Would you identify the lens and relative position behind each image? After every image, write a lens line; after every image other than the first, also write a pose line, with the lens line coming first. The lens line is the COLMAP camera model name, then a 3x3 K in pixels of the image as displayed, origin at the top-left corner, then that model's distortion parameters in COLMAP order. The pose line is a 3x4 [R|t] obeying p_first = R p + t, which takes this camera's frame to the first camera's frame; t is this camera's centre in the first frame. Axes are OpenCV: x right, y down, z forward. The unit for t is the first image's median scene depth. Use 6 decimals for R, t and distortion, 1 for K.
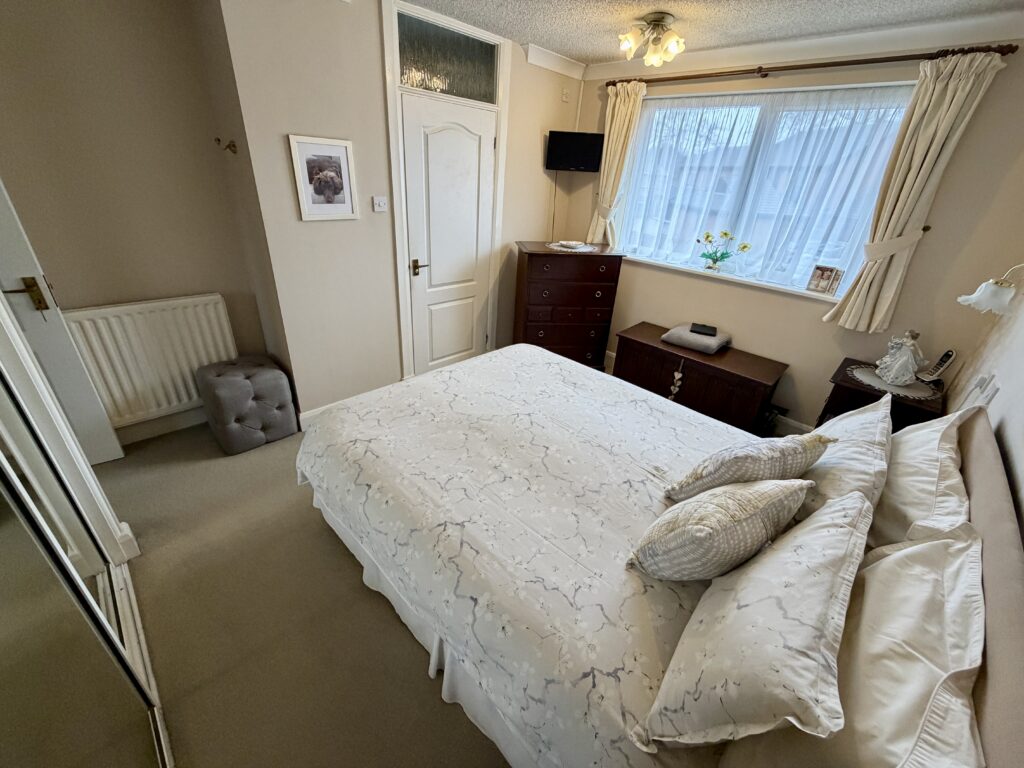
lens RADIAL K [[408.6, 0, 510.1], [0, 408.6, 381.2], [0, 0, 1]] dist [0.003140, -0.000265]
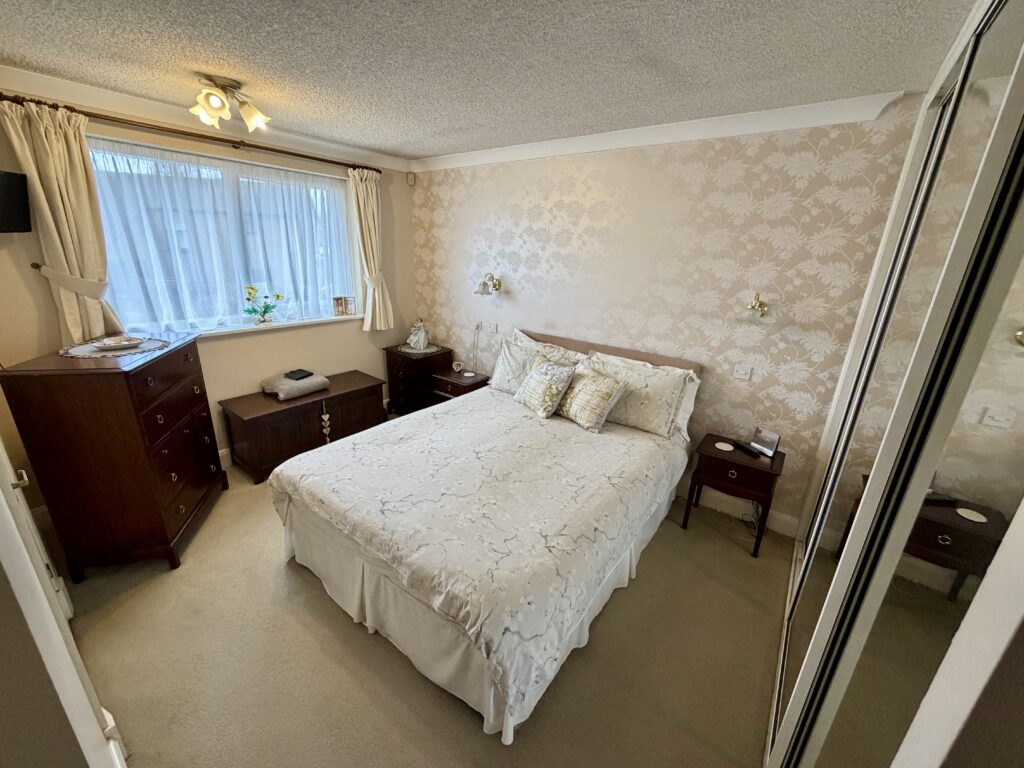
lens RADIAL K [[408.6, 0, 509.0], [0, 408.6, 381.8], [0, 0, 1]] dist [0.003140, -0.000265]
pose [[-0.117960, -0.375257, 0.919384, -0.654003], [0.414353, 0.822796, 0.388996, -0.340350], [-0.902439, 0.426836, 0.058432, 0.524291]]
